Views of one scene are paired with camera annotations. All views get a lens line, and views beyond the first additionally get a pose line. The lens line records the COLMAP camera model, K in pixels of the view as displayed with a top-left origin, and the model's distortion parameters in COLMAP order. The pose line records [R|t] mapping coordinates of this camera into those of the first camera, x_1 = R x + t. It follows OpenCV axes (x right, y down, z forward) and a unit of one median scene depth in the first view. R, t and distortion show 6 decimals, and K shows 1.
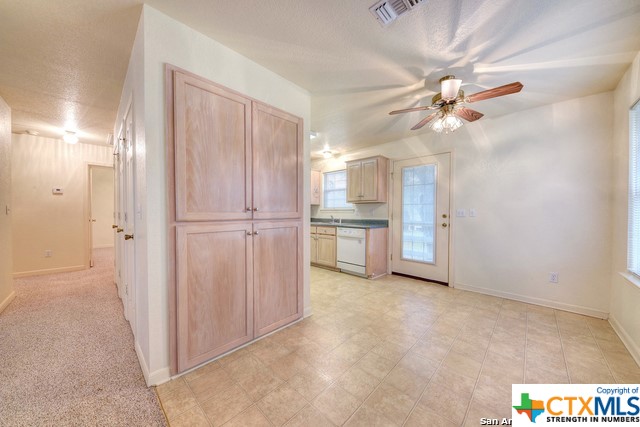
lens RADIAL K [[221.0, 0, 314.9], [0, 221.0, 215.2], [0, 0, 1]] dist [0.001967, -0.001416]
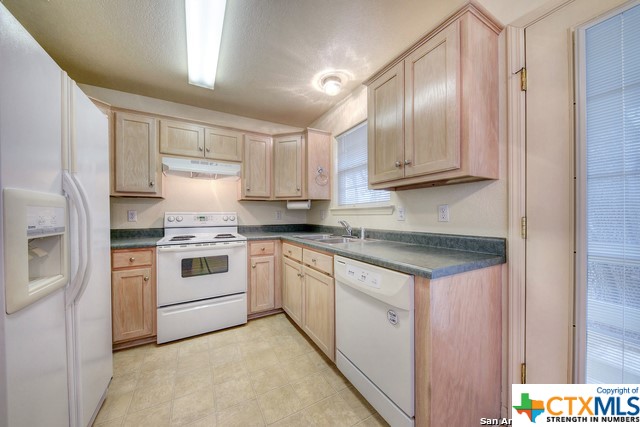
lens RADIAL K [[221.0, 0, 315.5], [0, 221.0, 214.4], [0, 0, 1]] dist [0.001967, -0.001416]
pose [[0.957949, -0.012332, -0.286673, 0.227426], [0.008455, 0.999855, -0.014756, -0.009065], [0.286813, 0.011712, 0.957915, 0.837963]]
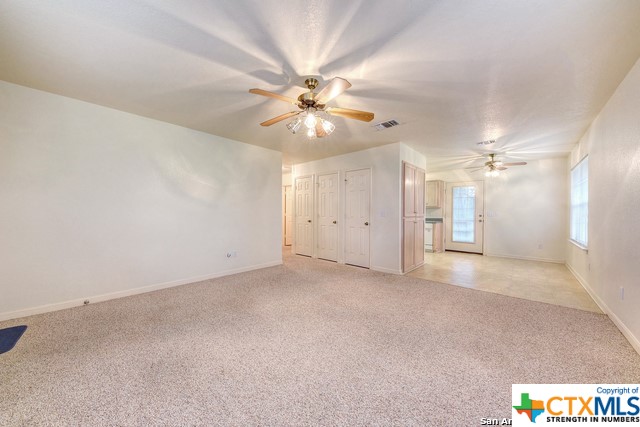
lens RADIAL K [[221.0, 0, 314.9], [0, 221.0, 215.1], [0, 0, 1]] dist [0.001967, -0.001416]
pose [[0.999833, 0.000525, 0.018284, -0.837643], [-0.000429, 0.999986, -0.005286, 0.009713], [-0.018286, 0.005277, 0.999819, -0.813105]]
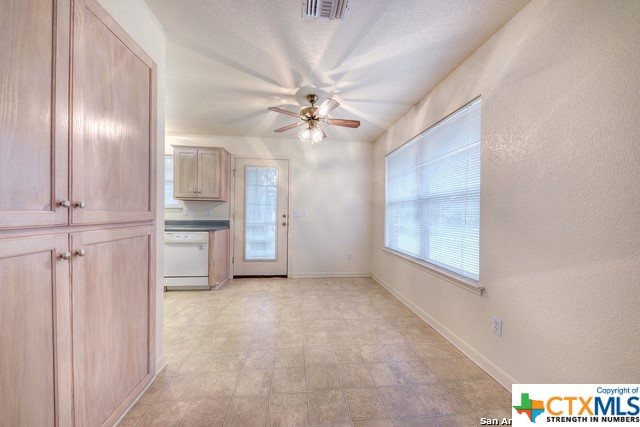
lens RADIAL K [[221.0, 0, 317.3], [0, 221.0, 214.8], [0, 0, 1]] dist [0.001967, -0.001416]
pose [[0.636097, 0.000128, 0.771609, -0.185492], [-0.001079, 0.999999, 0.000724, -0.003141], [-0.771608, -0.001293, 0.636097, 0.170557]]
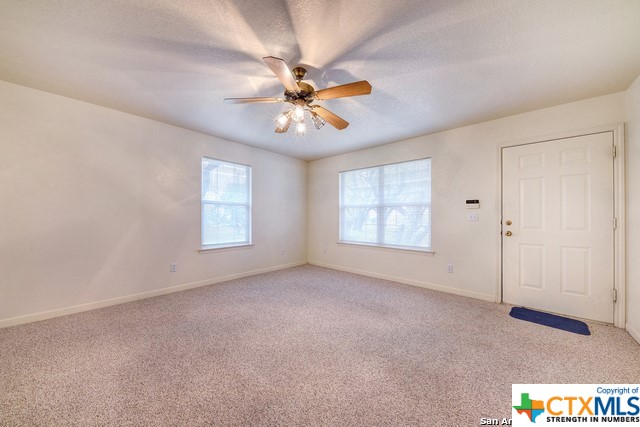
lens RADIAL K [[221.0, 0, 317.1], [0, 221.0, 217.4], [0, 0, 1]] dist [0.001967, -0.001416]
pose [[-0.999101, -0.011958, -0.040666, -0.866496], [-0.012633, 0.999786, 0.016394, -0.011263], [0.040461, 0.016893, -0.999038, 0.503051]]
